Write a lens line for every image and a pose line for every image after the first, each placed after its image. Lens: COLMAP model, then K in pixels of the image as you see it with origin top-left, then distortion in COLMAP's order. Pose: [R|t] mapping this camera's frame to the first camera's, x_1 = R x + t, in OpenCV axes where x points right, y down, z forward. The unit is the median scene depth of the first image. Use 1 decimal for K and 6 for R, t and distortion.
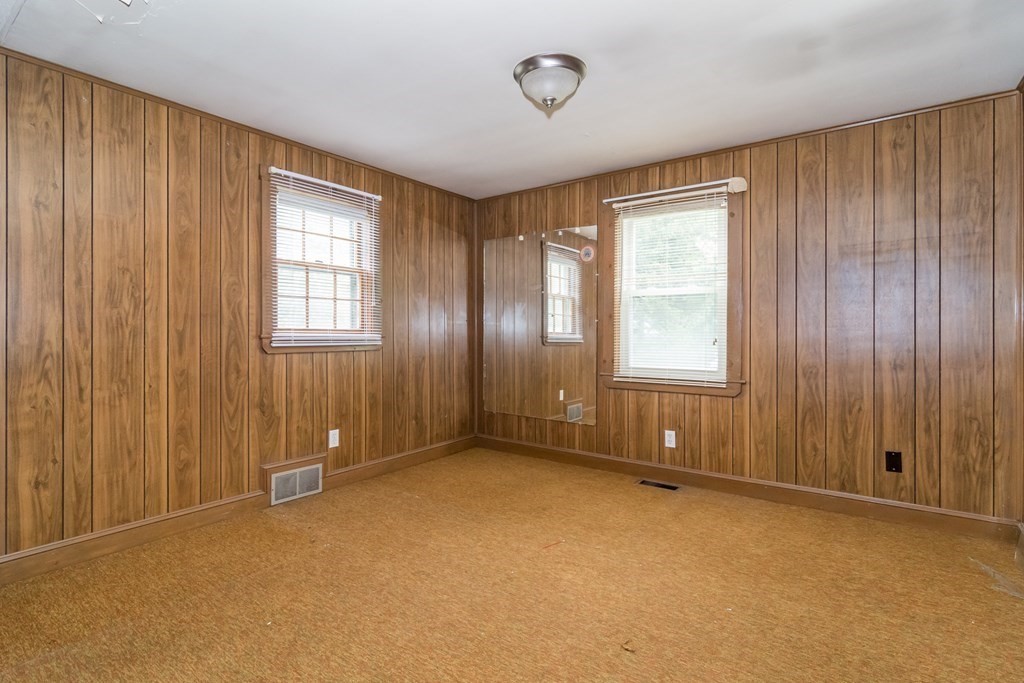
lens RADIAL K [[487.4, 0, 513.9], [0, 487.4, 334.3], [0, 0, 1]] dist [-0.000136, 0.000074]
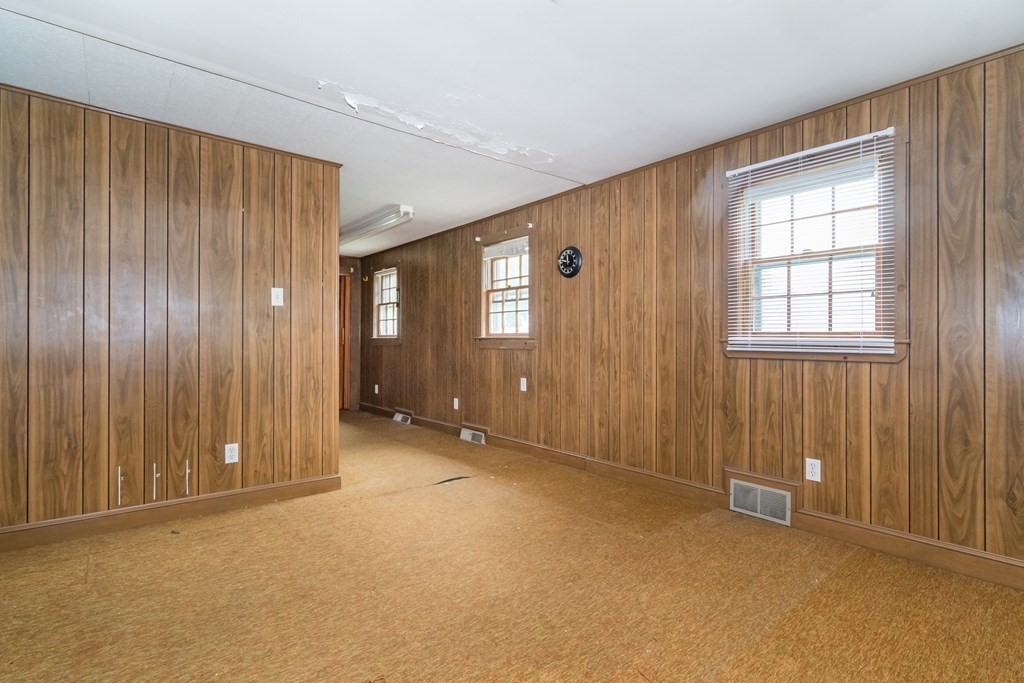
lens RADIAL K [[487.4, 0, 513.7], [0, 487.4, 340.6], [0, 0, 1]] dist [-0.000136, 0.000074]
pose [[-0.226371, -0.000857, -0.974041, 0.577781], [-0.009012, 0.999959, 0.001214, 0.008016], [0.974000, 0.009053, -0.226369, 0.792633]]
